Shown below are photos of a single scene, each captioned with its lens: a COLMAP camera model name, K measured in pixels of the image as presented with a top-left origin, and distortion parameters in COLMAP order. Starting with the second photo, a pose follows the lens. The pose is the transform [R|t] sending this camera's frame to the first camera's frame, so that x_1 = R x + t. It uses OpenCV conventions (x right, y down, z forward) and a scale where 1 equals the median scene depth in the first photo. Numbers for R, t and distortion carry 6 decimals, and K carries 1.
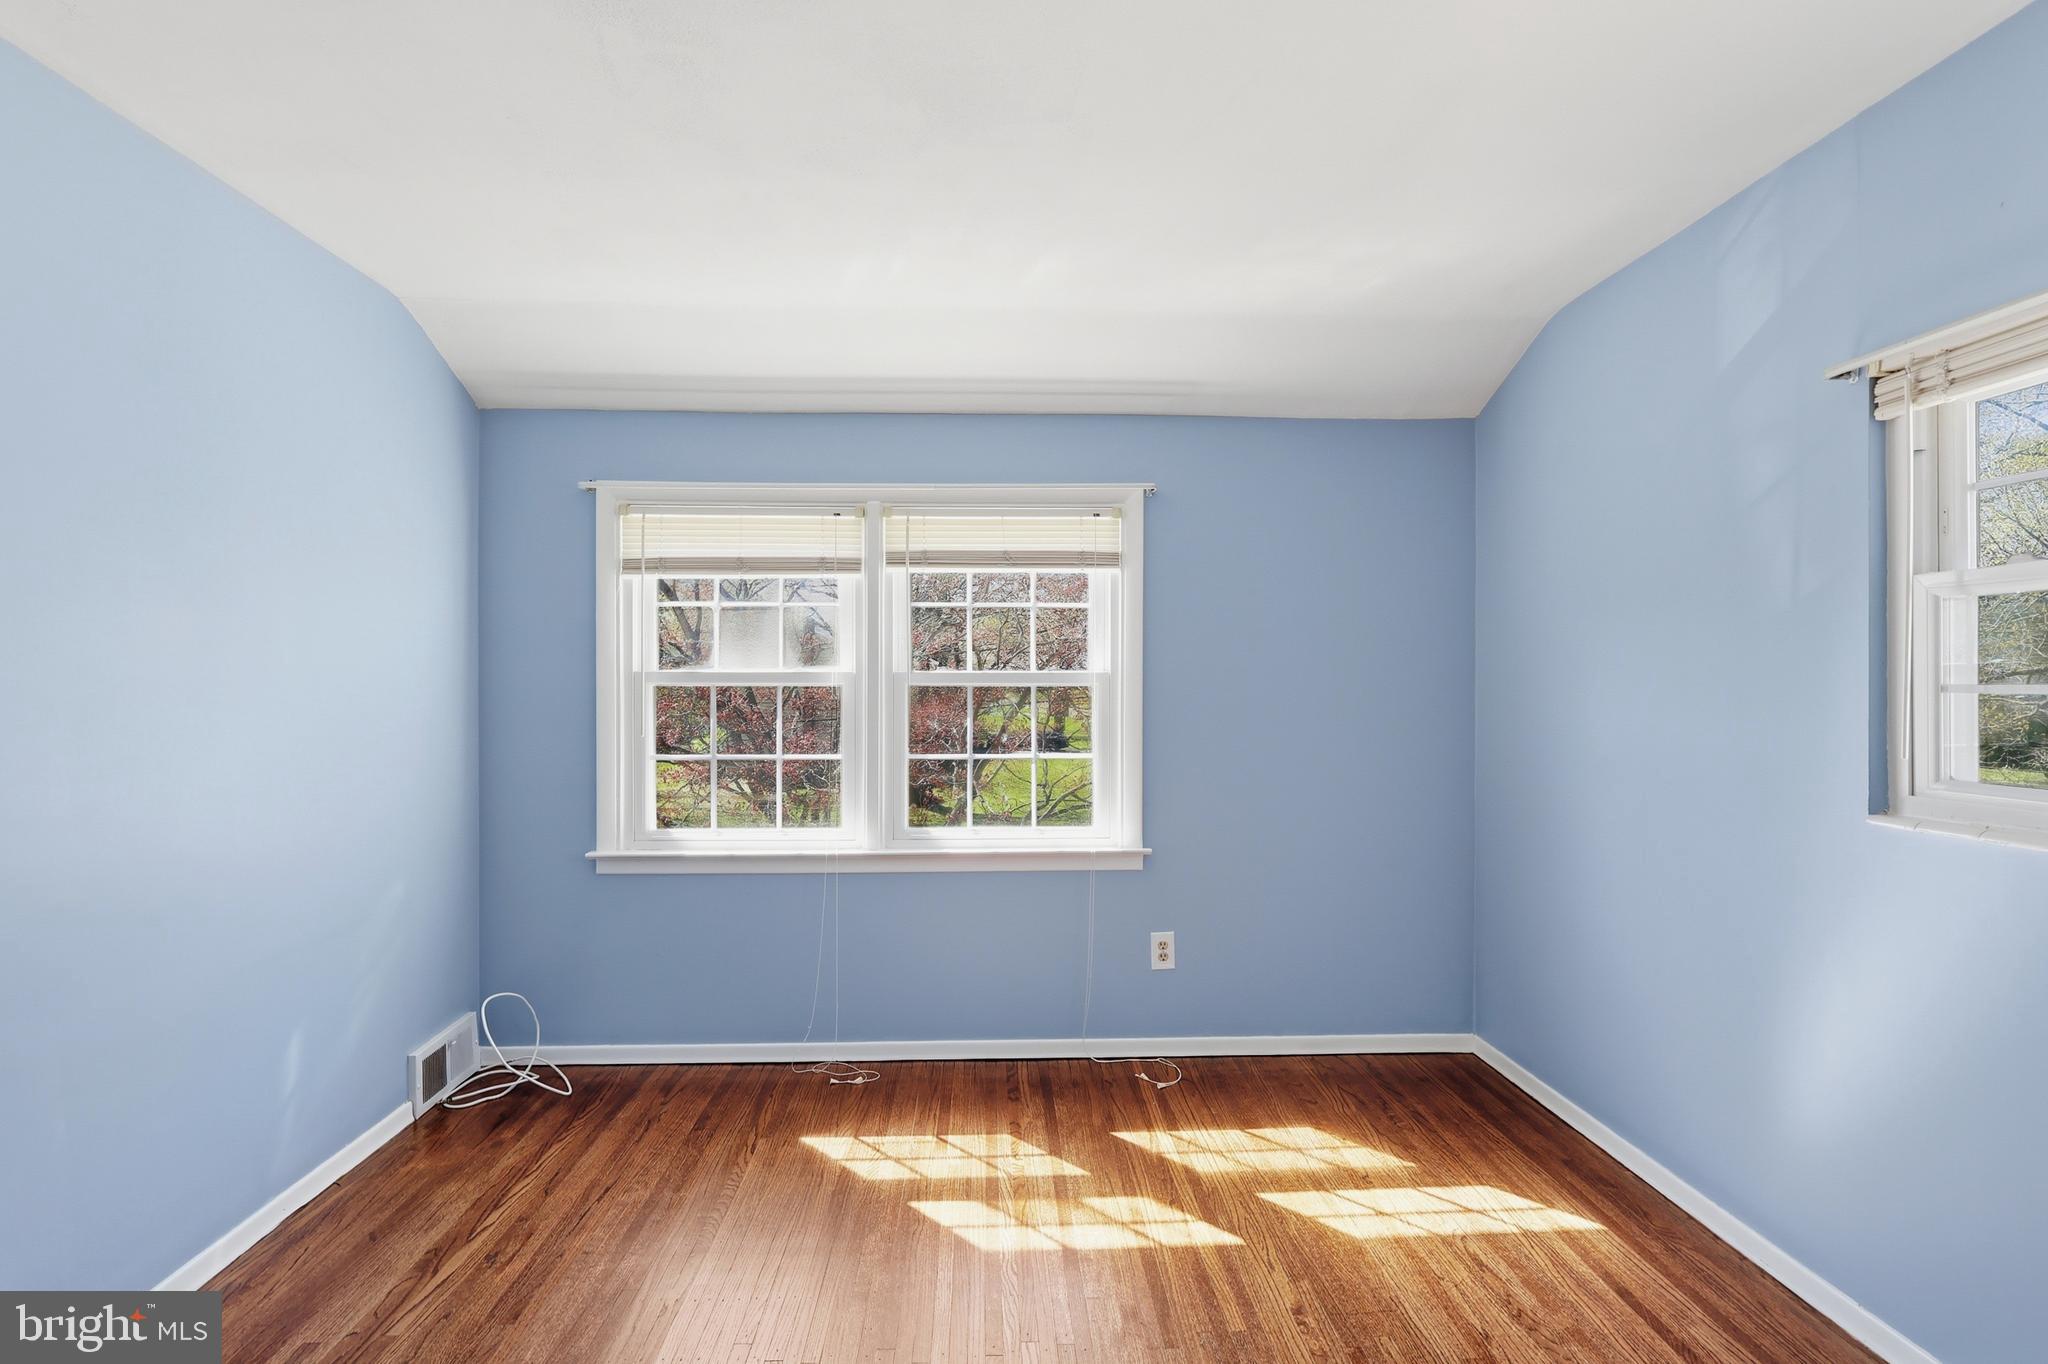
lens RADIAL K [[964.3, 0, 1018.2], [0, 964.3, 678.2], [0, 0, 1]] dist [-0.003195, 0.002139]
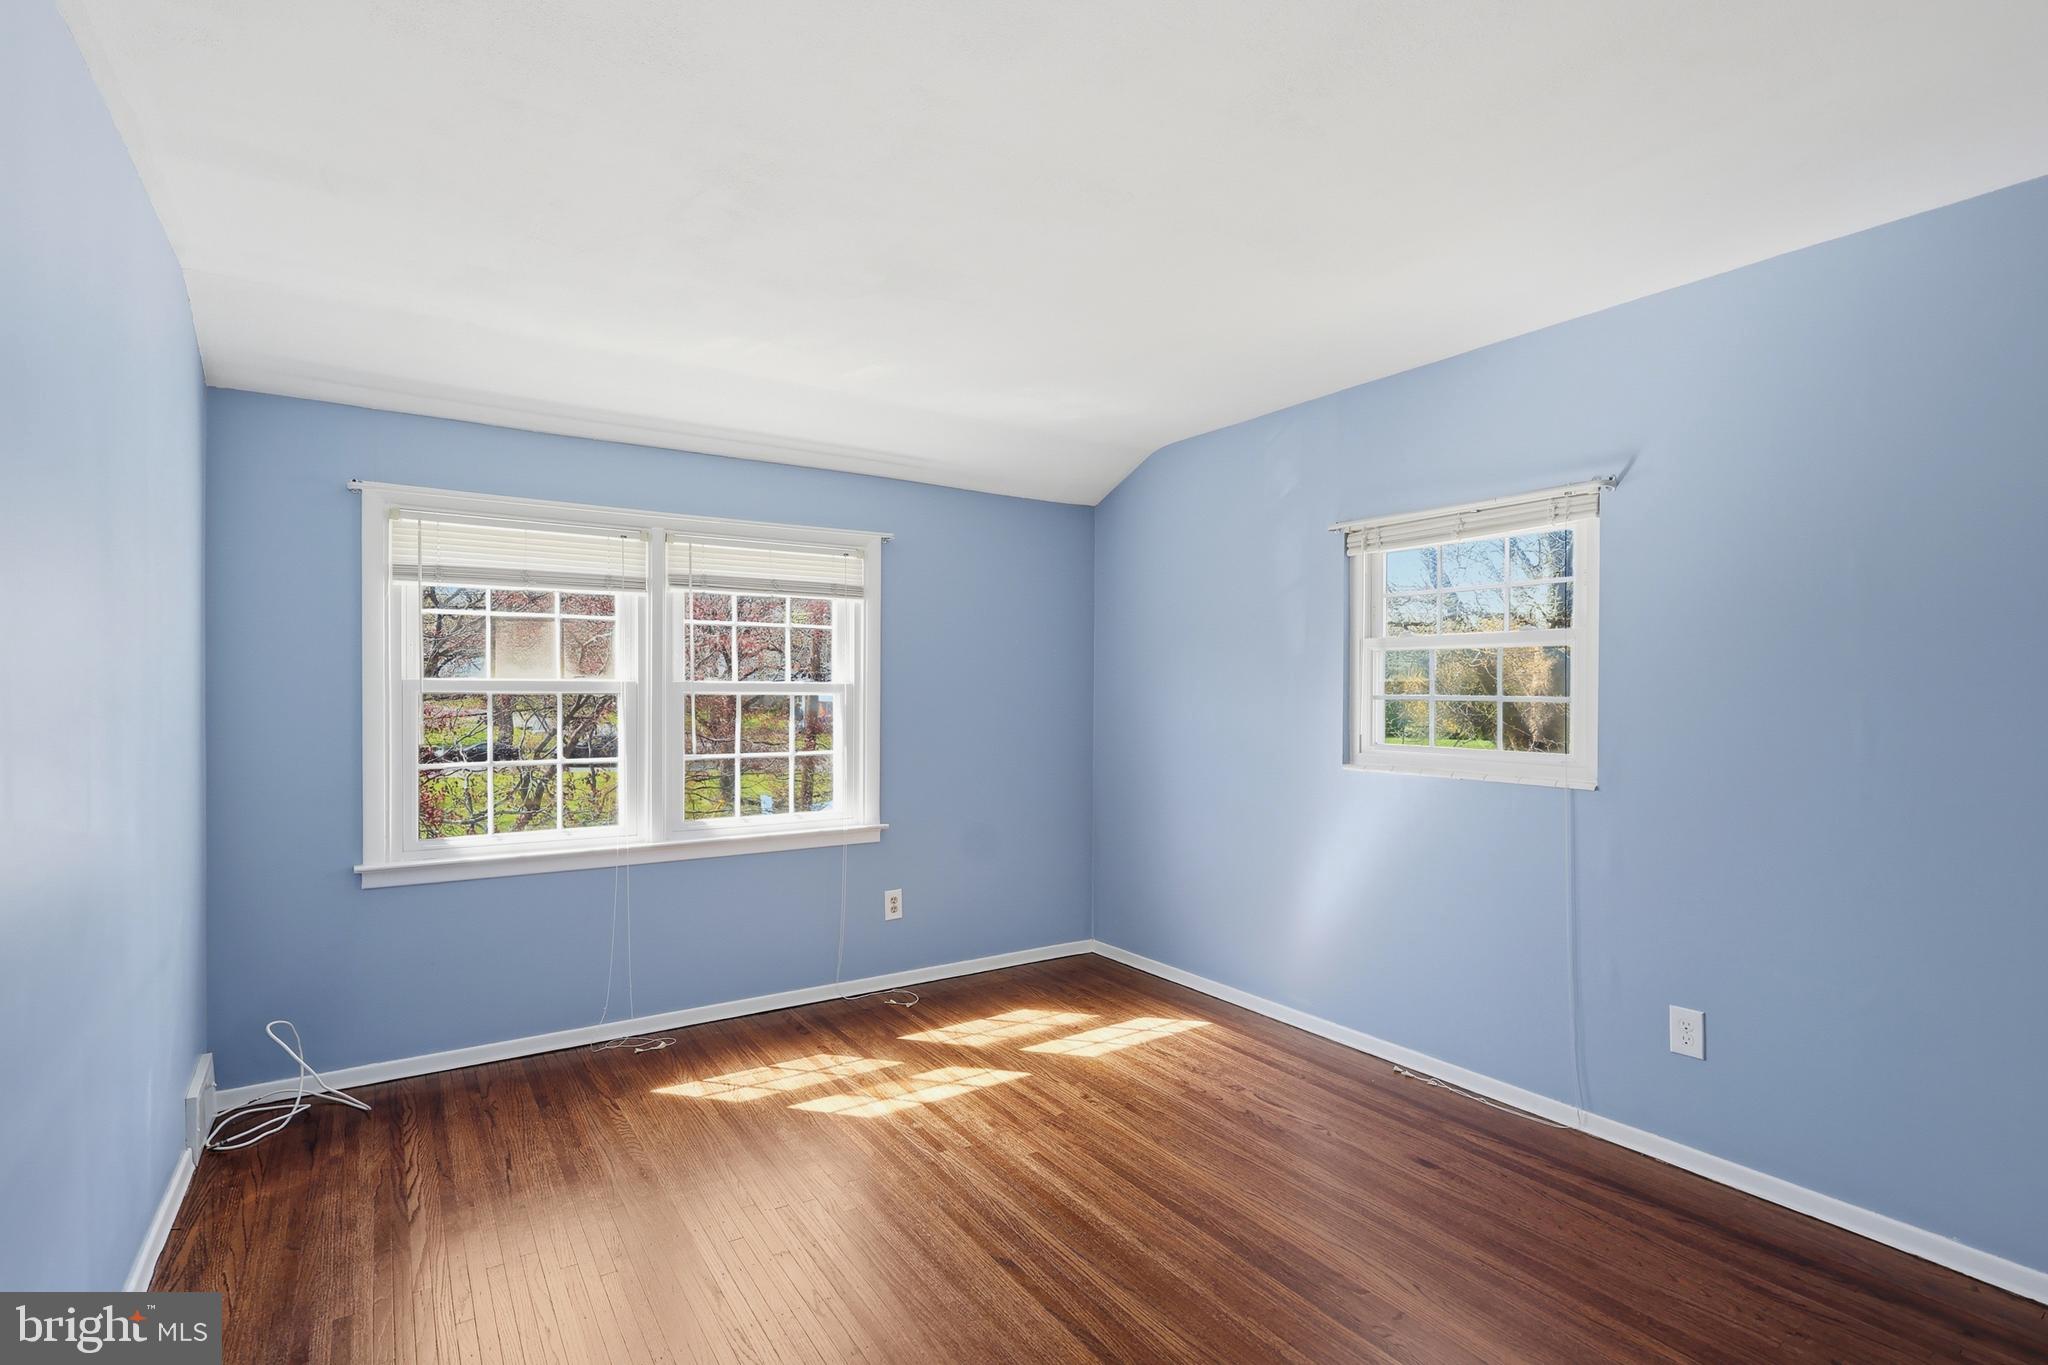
lens RADIAL K [[964.3, 0, 1028.9], [0, 964.3, 688.8], [0, 0, 1]] dist [-0.003195, 0.002139]
pose [[0.851274, 0.003329, 0.524711, -0.386909], [-0.006543, 0.999969, 0.004272, -0.006201], [-0.524681, -0.007070, 0.851270, -0.175449]]
